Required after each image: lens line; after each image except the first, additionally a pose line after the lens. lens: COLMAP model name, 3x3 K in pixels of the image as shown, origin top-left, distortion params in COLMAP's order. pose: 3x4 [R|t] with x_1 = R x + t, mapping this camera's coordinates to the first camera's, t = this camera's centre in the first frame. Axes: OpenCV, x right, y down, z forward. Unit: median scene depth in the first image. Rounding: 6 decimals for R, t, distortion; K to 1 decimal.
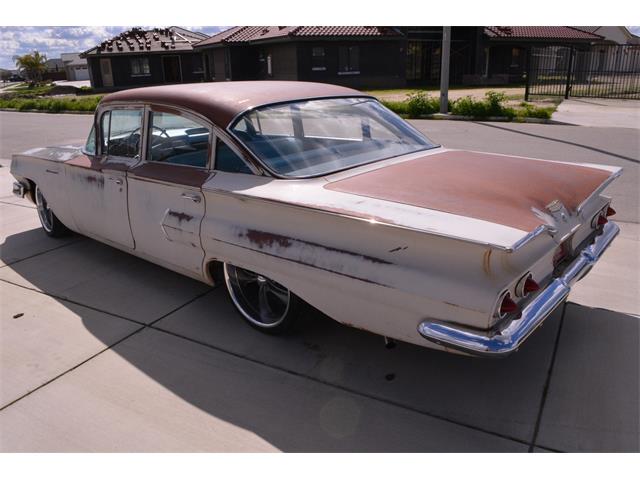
lens RADIAL K [[496.1, 0, 317.7], [0, 496.1, 243.3], [0, 0, 1]] dist [-0.086228, 0.009220]
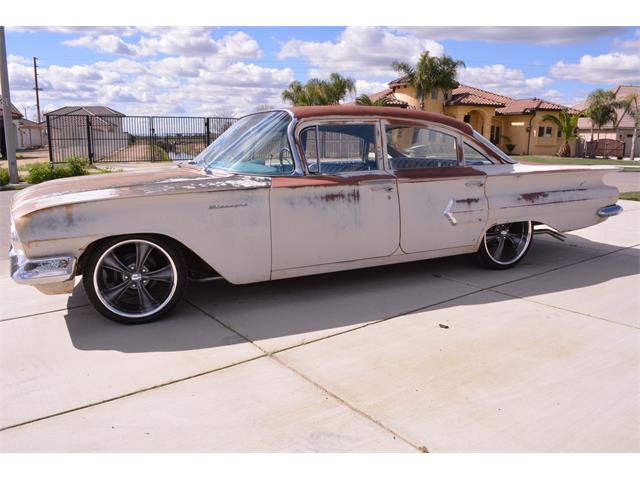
lens RADIAL K [[496.1, 0, 317.7], [0, 496.1, 243.3], [0, 0, 1]] dist [-0.086228, 0.009220]
pose [[0.418922, -0.160404, 0.893742, -1.686636], [0.299295, 0.953661, 0.030869, -0.112098], [-0.857279, 0.254561, 0.447518, 0.816842]]
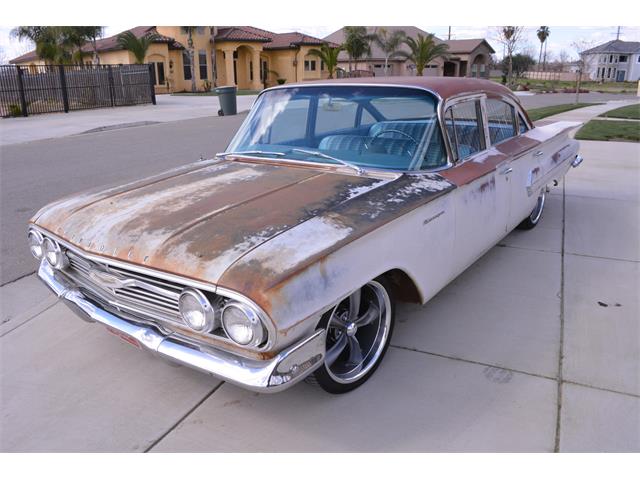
lens RADIAL K [[496.1, 0, 317.7], [0, 496.1, 243.3], [0, 0, 1]] dist [-0.086228, 0.009220]
pose [[-0.038413, -0.301713, 0.952625, -1.635107], [0.358741, 0.885611, 0.294954, -0.503774], [-0.932646, 0.353076, 0.074218, 1.584759]]
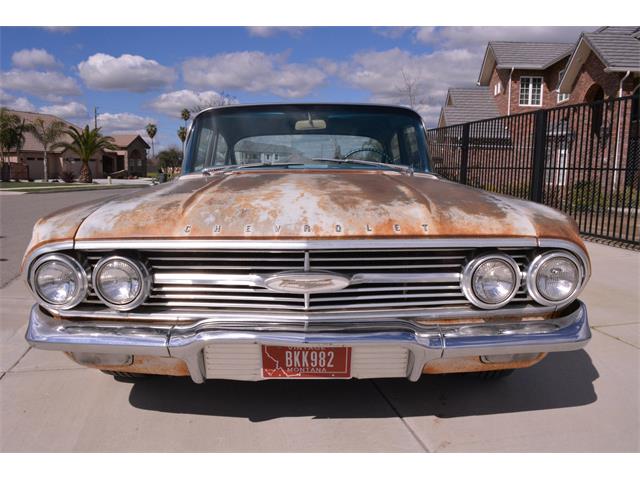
lens RADIAL K [[496.1, 0, 317.7], [0, 496.1, 243.3], [0, 0, 1]] dist [-0.086228, 0.009220]
pose [[-0.643168, -0.095466, 0.759751, -1.323487], [0.269583, 0.900443, 0.341360, -0.566702], [-0.716700, 0.424368, -0.553401, 2.235304]]
